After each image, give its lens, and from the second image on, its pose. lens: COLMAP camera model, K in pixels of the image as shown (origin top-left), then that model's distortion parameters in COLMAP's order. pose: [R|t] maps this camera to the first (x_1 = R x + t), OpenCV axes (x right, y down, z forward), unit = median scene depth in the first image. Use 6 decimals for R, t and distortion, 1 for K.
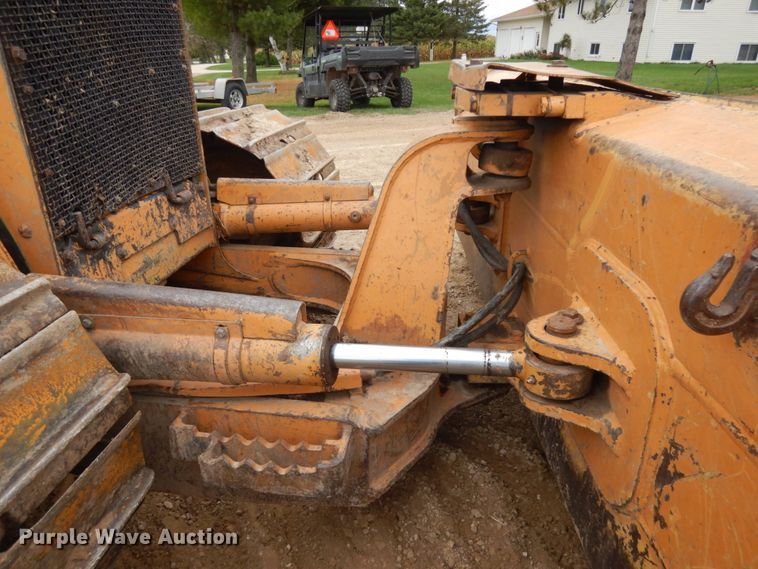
lens RADIAL K [[537.6, 0, 379.0], [0, 537.6, 284.5], [0, 0, 1]] dist [-0.002961, 0.000812]
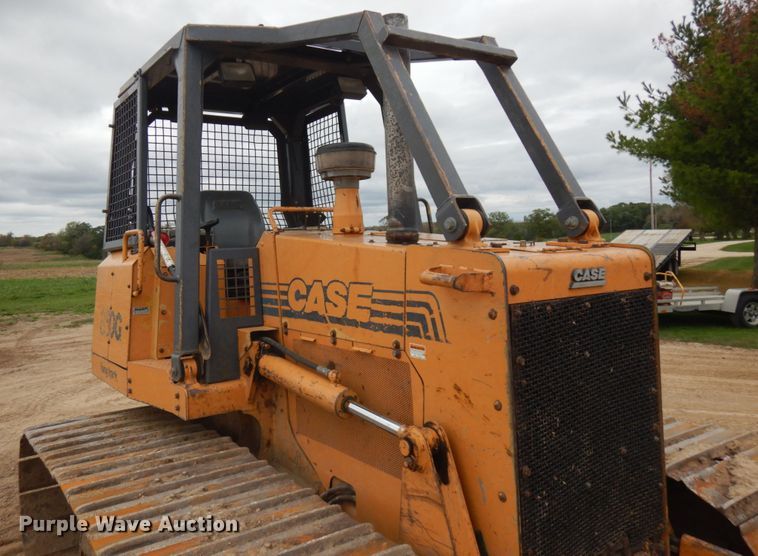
lens RADIAL K [[617.0, 0, 329.9], [0, 617.0, 236.8], [0, 0, 1]] dist [0.010990, 0.004386]
pose [[0.655566, -0.012257, -0.755039, 0.147785], [-0.273810, 0.927965, -0.252801, -0.243850], [0.703748, 0.372465, 0.604986, -0.358399]]
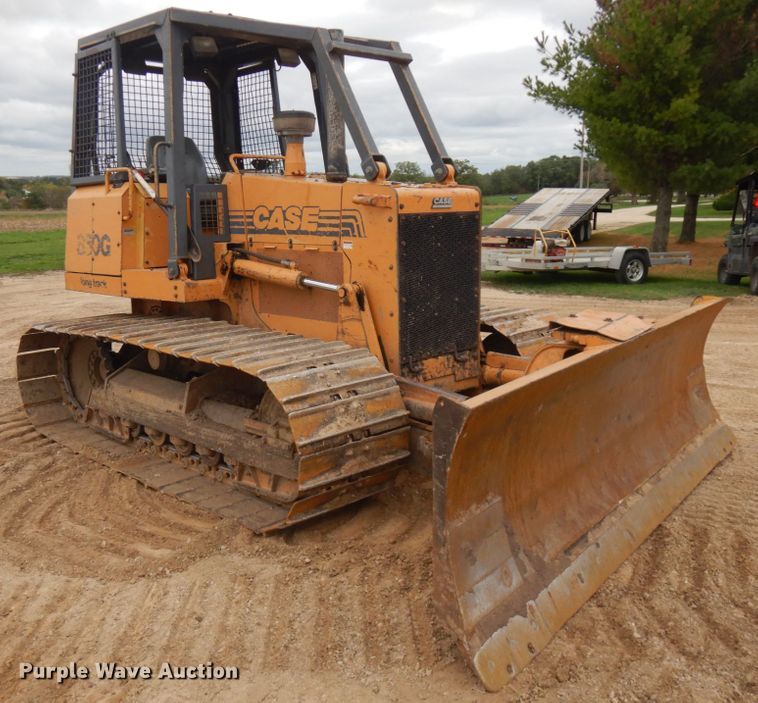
lens RADIAL K [[807.3, 0, 354.9], [0, 807.3, 332.4], [0, 0, 1]] dist [0.023745, 0.054951]
pose [[0.794760, 0.111317, -0.596628, 0.947266], [-0.241497, 0.959866, -0.142607, 0.231956], [0.556808, 0.257422, 0.789746, -1.387955]]
